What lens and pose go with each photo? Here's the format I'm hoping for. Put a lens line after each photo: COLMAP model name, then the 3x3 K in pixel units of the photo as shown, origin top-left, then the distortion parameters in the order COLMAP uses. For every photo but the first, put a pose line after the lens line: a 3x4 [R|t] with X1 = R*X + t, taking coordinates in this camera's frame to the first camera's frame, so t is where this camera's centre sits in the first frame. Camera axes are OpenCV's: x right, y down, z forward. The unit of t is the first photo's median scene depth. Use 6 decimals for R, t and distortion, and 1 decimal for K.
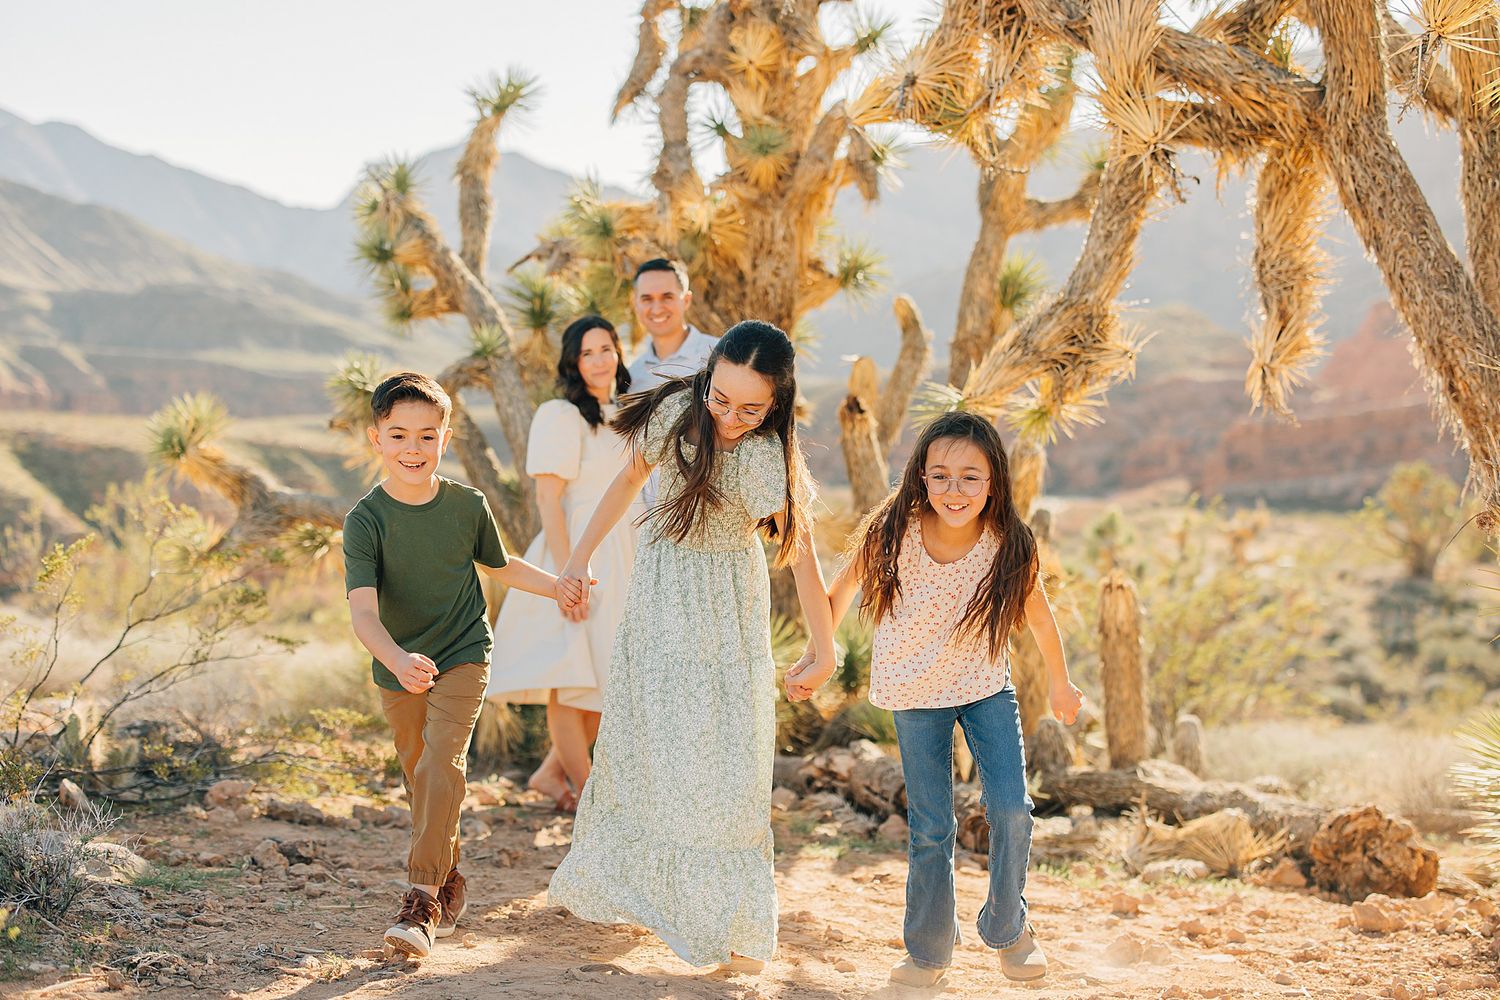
lens RADIAL K [[2342.5, 0, 750.0], [0, 2342.5, 500.0], [0, 0, 1]] dist [0.034185, 0.040043]
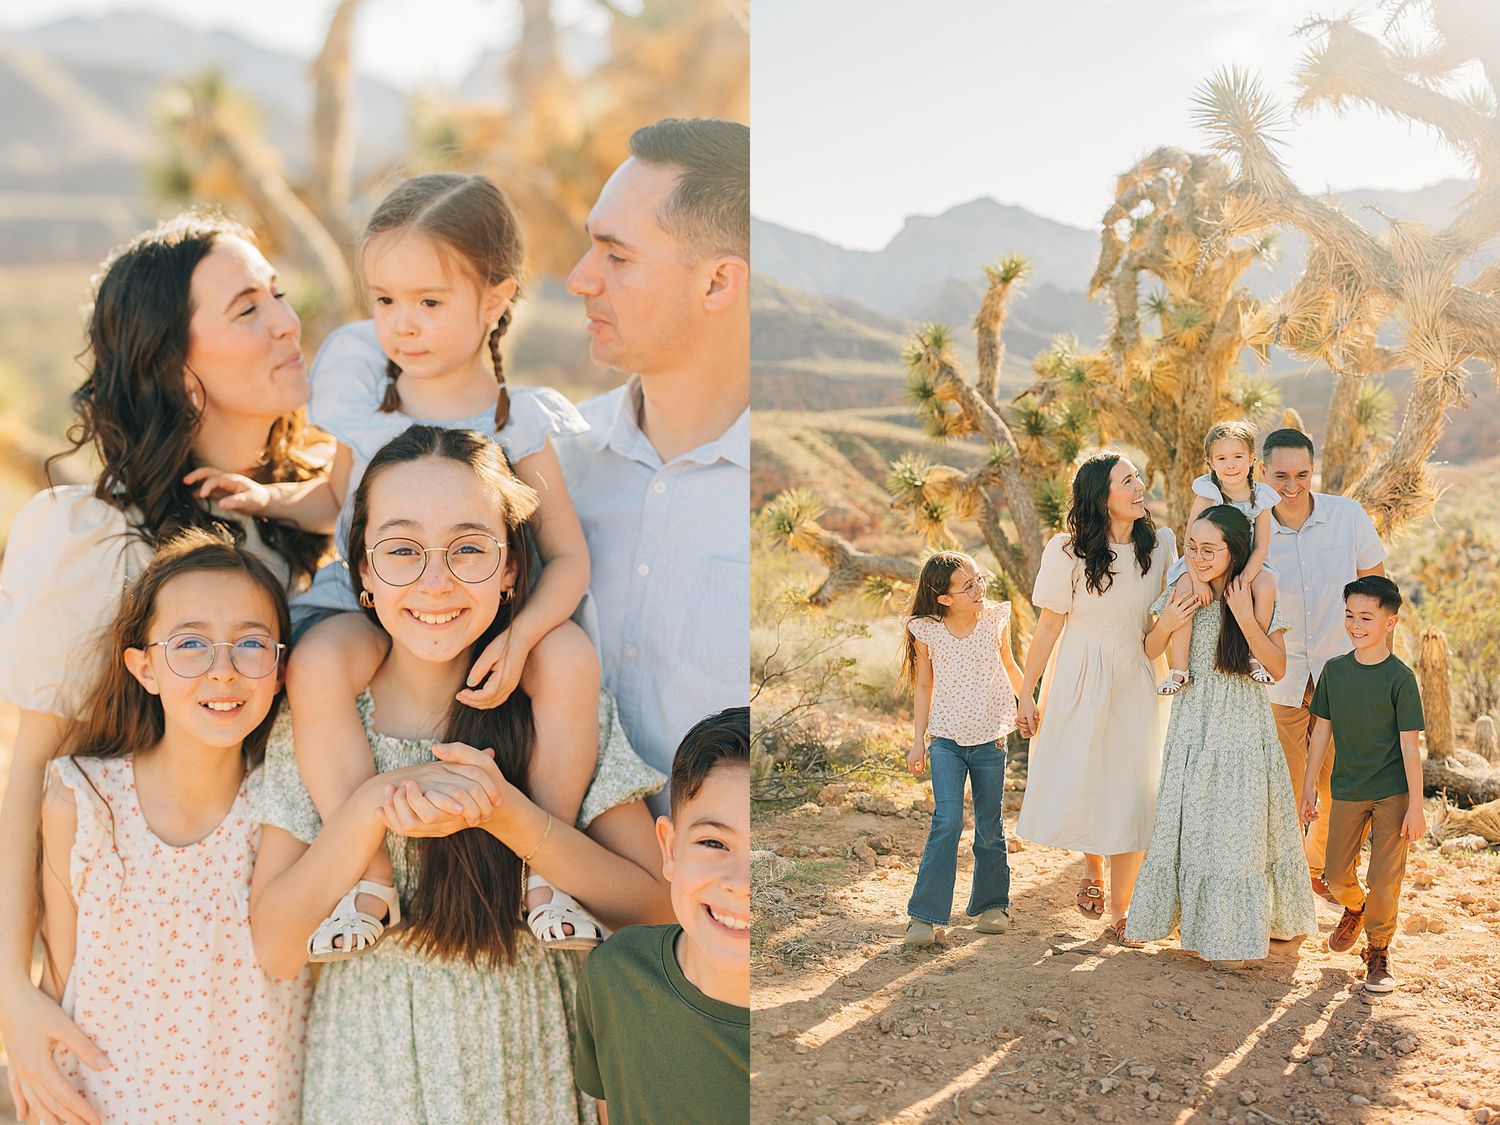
lens RADIAL K [[1782.3, 0, 1129.8], [0, 1782.3, 579.8], [0, 0, 1]] dist [0.036760, 0.012249]
pose [[0.999200, -0.006397, -0.039471, 0.011420], [0.009418, 0.997001, 0.076815, -0.075448], [0.038861, -0.077125, 0.996264, -0.096985]]
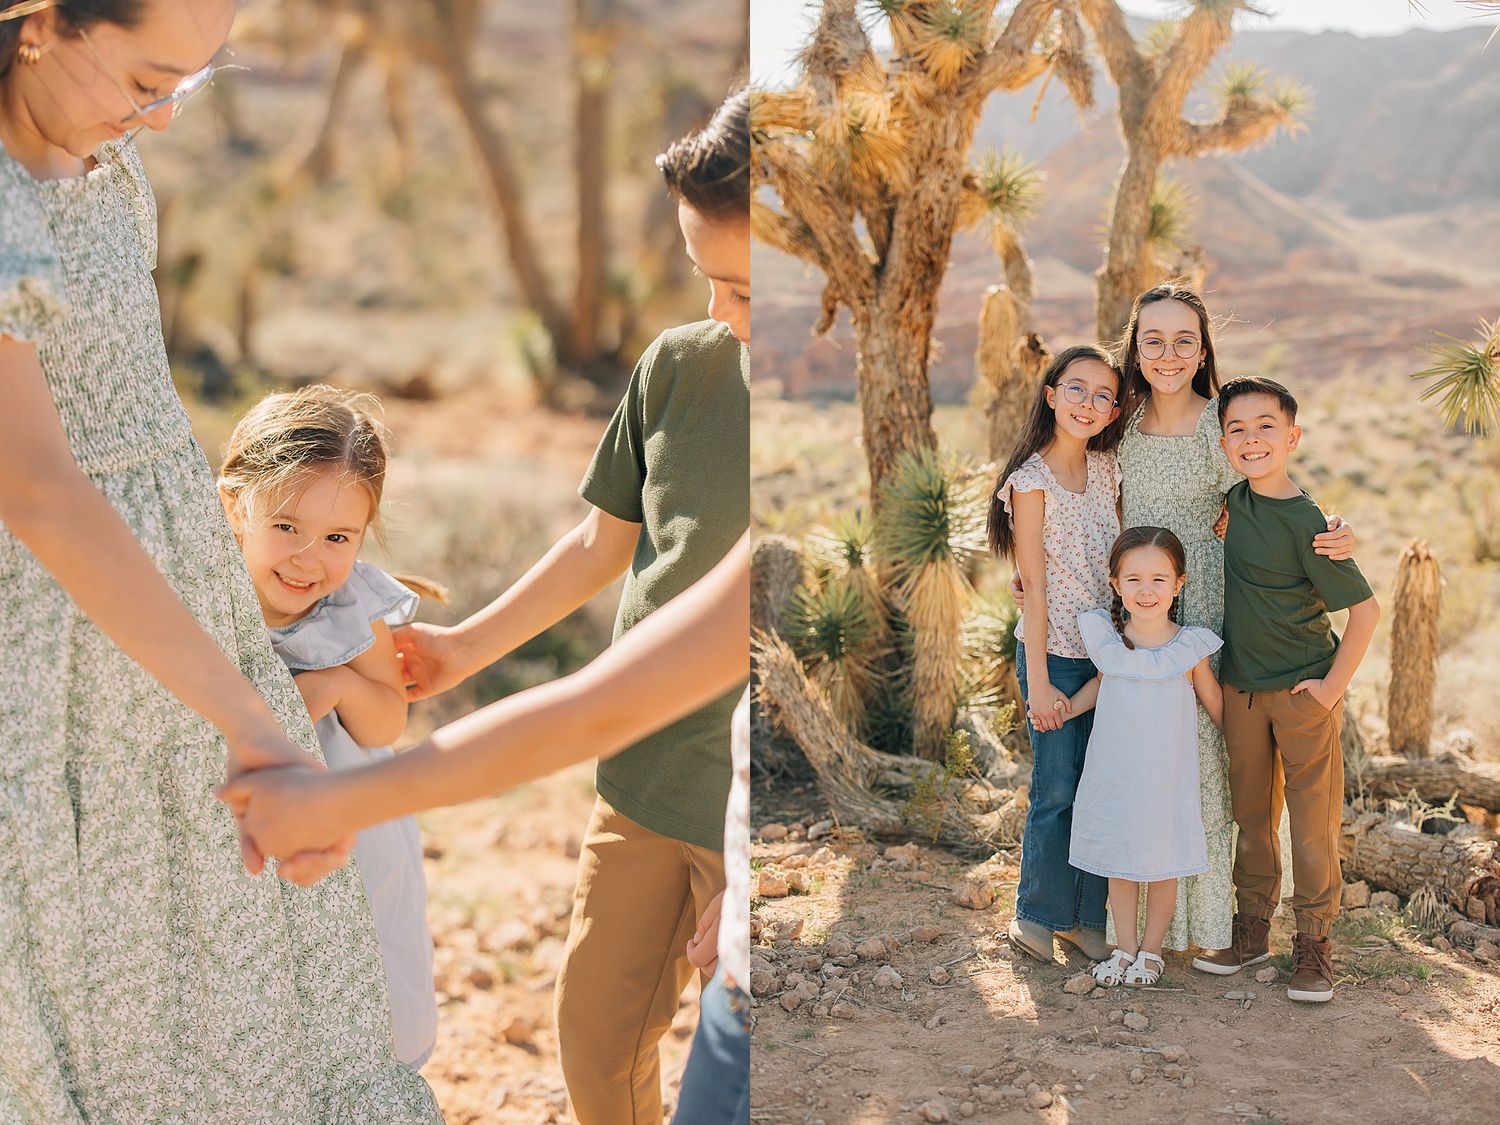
lens RADIAL K [[1676.8, 0, 1124.3], [0, 1676.8, 568.1], [0, 0, 1]] dist [0.011213, 0.006933]
pose [[0.906712, -0.043204, 0.419533, -0.192233], [-0.001743, 0.994347, 0.106165, -0.024014], [-0.421748, -0.096992, 0.901511, 0.411390]]
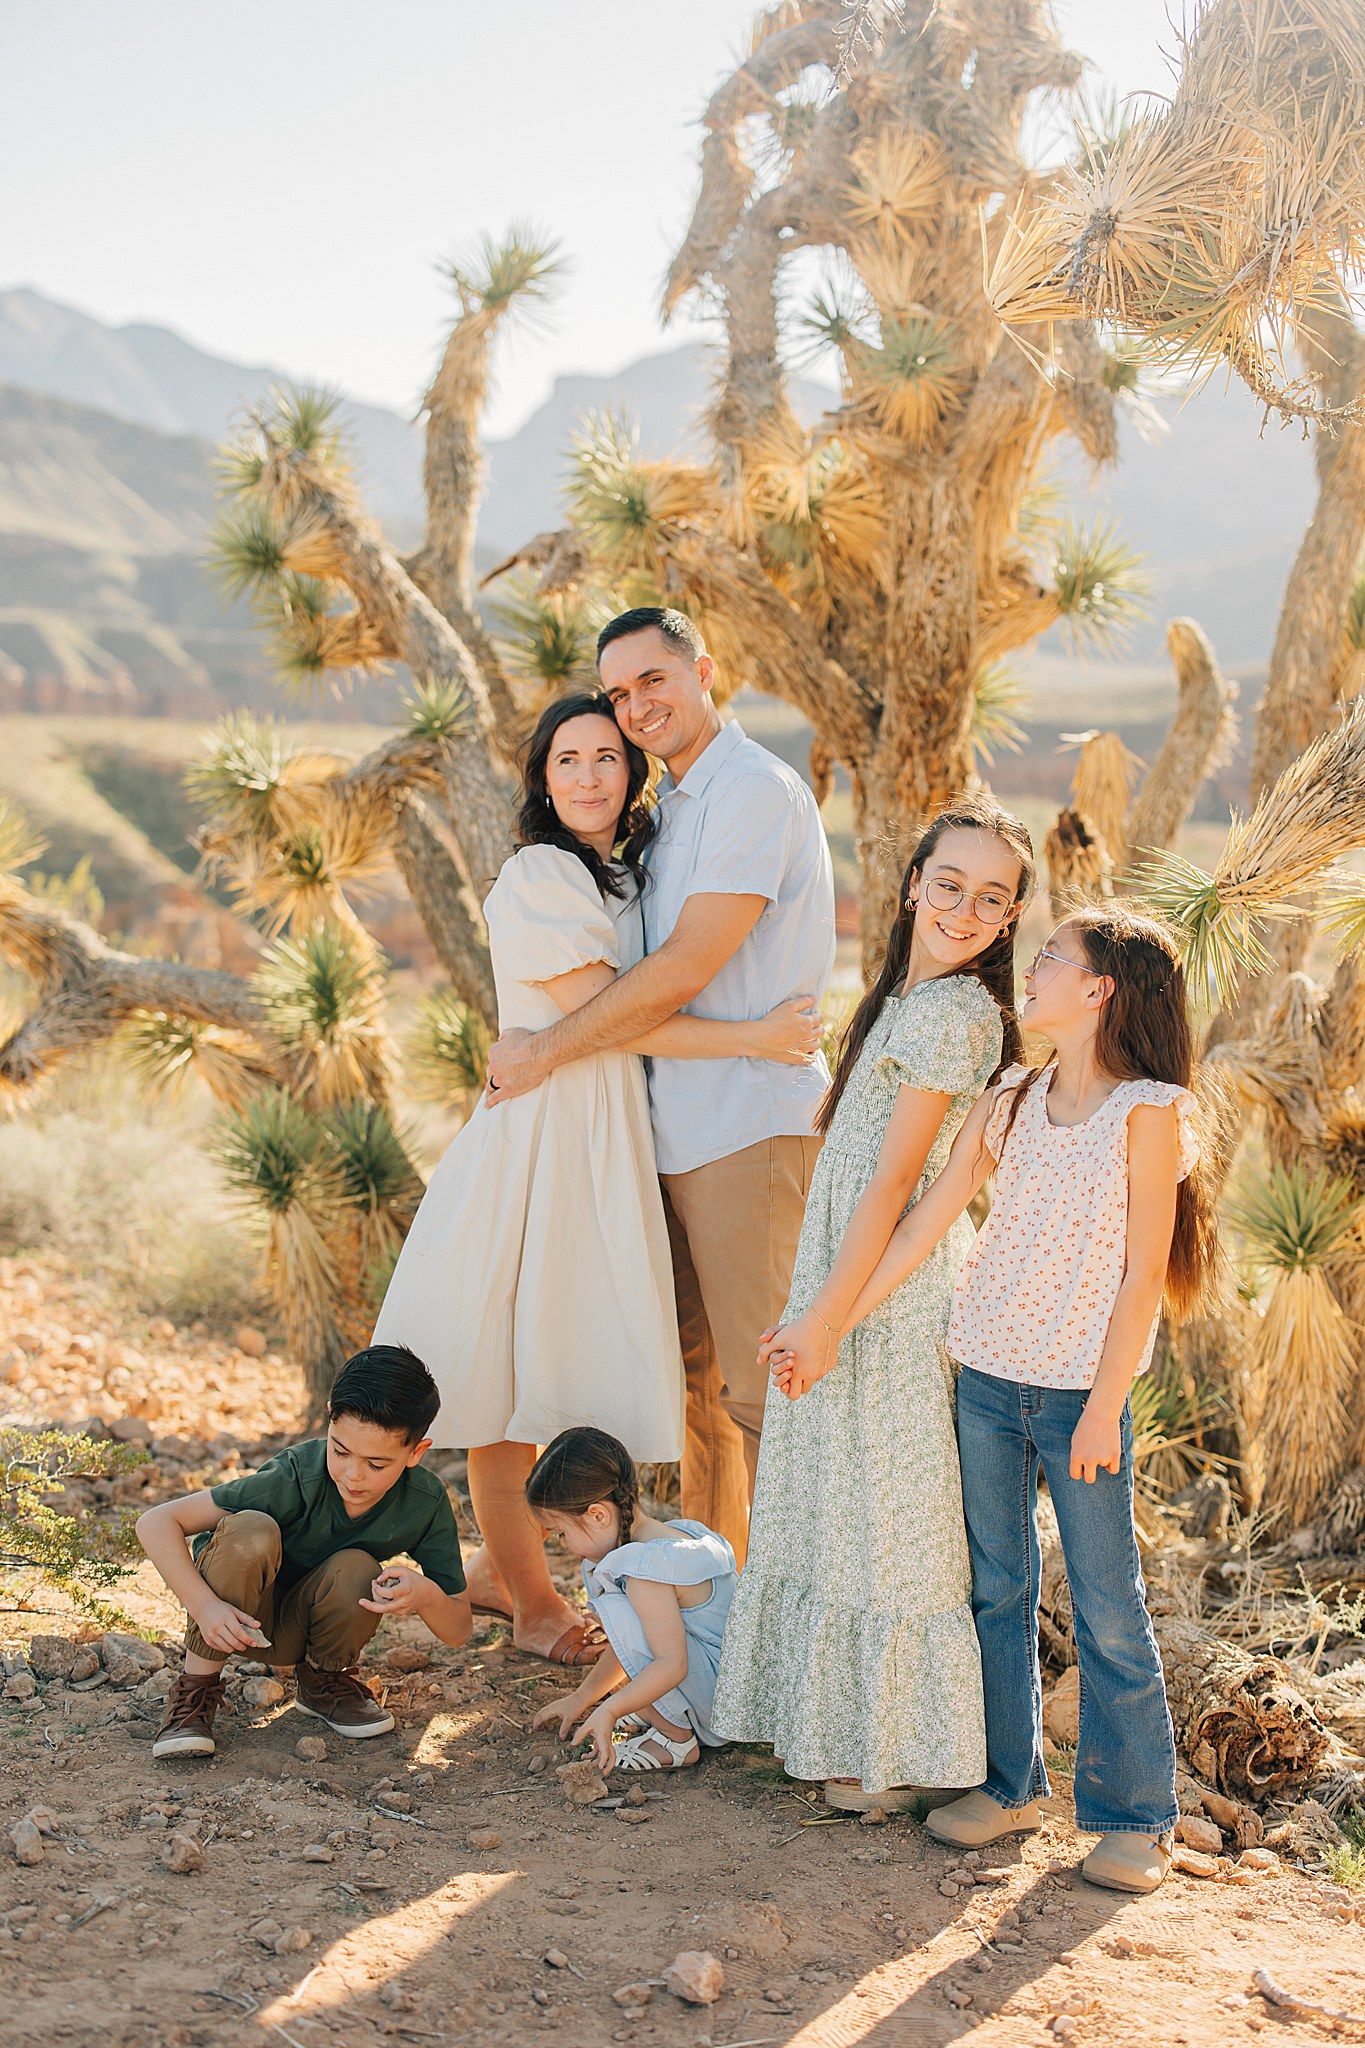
lens RADIAL K [[3037.6, 0, 686.4], [0, 3037.6, 1082.4], [0, 0, 1]] dist [0.013012, 0.054784]
pose [[0.990584, 0.018962, -0.135586, 0.052683], [-0.006860, 0.995992, 0.089174, -0.044426], [0.136734, -0.087404, 0.986744, 0.268826]]
